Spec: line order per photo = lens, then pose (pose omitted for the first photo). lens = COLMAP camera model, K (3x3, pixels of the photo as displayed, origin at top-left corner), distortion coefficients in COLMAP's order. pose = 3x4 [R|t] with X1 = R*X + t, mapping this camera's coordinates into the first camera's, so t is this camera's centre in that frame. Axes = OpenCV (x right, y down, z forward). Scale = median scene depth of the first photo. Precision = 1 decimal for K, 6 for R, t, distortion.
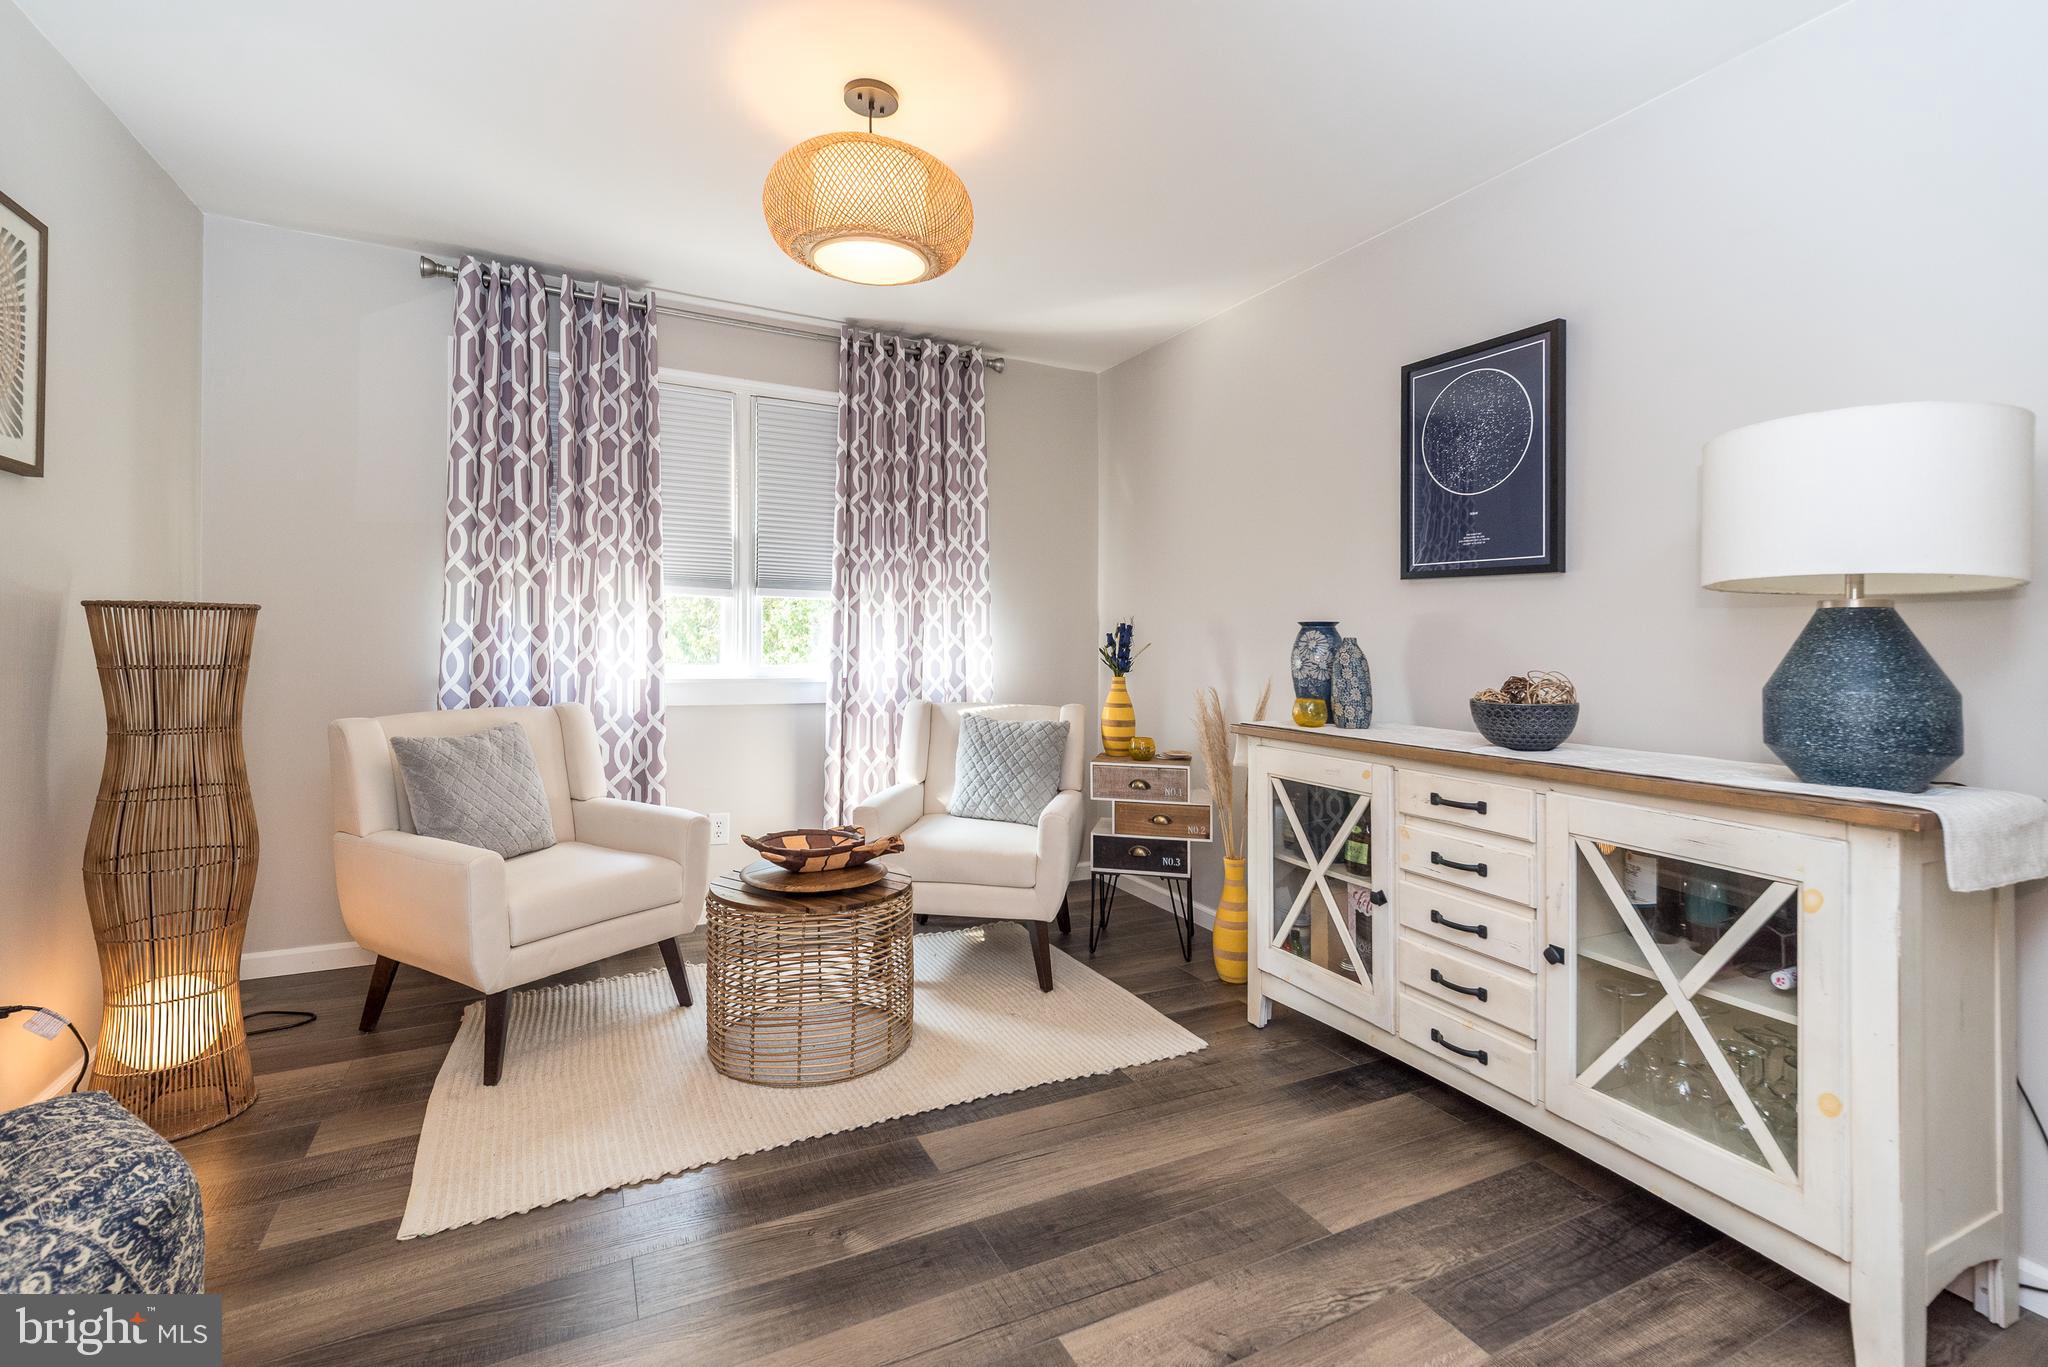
lens RADIAL K [[910.6, 0, 1025.9], [0, 910.6, 617.8], [0, 0, 1]] dist [-0.001164, -0.000456]
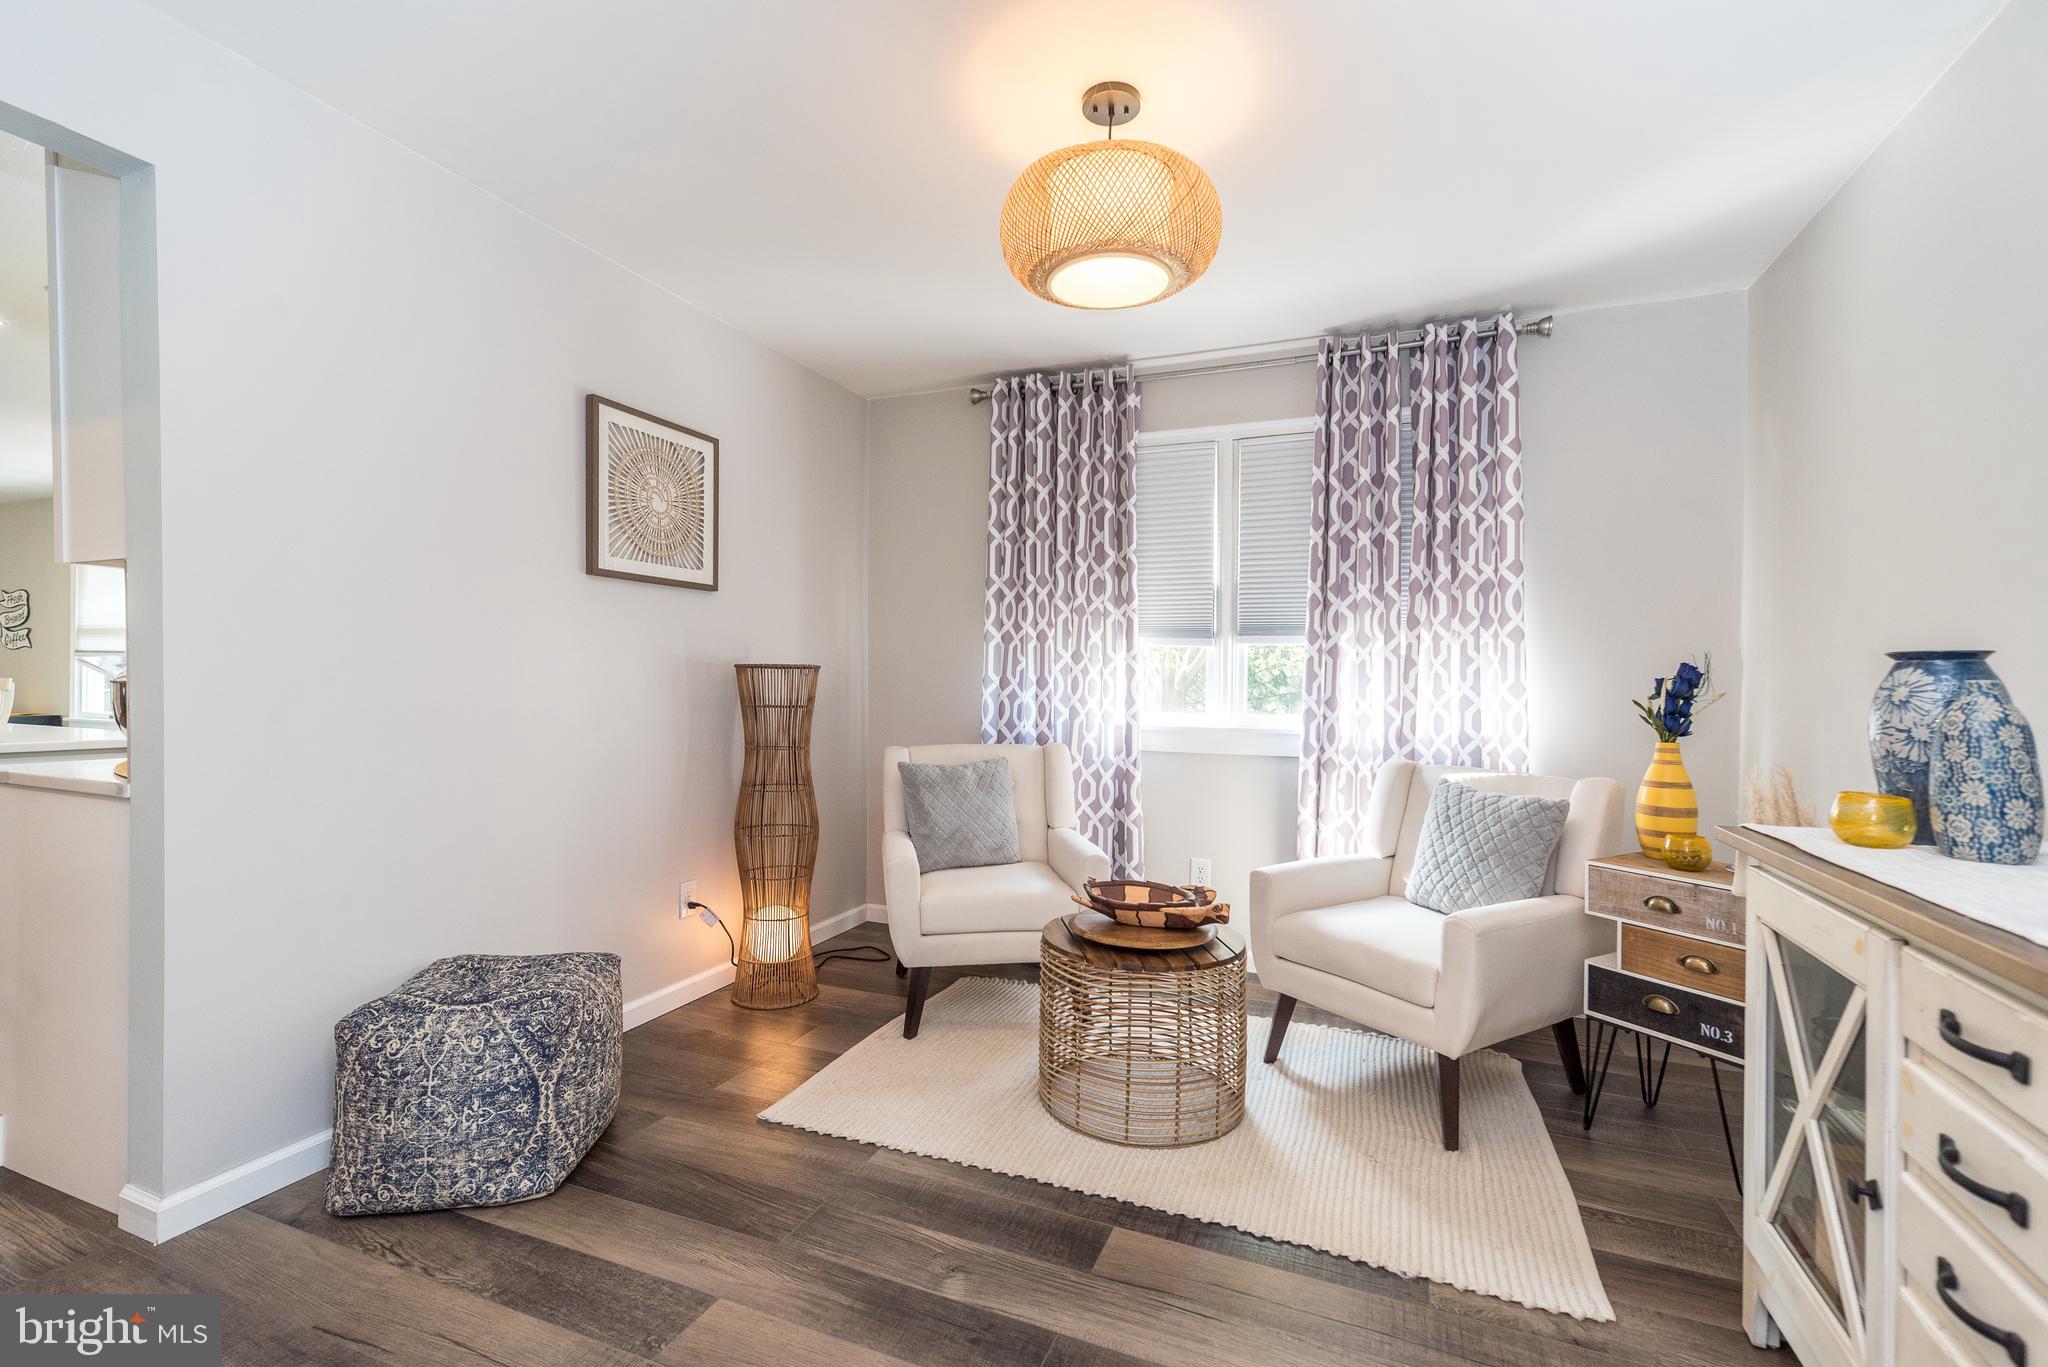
lens RADIAL K [[889.1, 0, 1018.9], [0, 889.1, 689.4], [0, 0, 1]] dist [0.001899, 0.000080]
pose [[0.647111, -0.001716, -0.762394, 0.319338], [0.019305, 0.999714, 0.014135, 0.007720], [0.762151, -0.023865, 0.646959, 0.226058]]
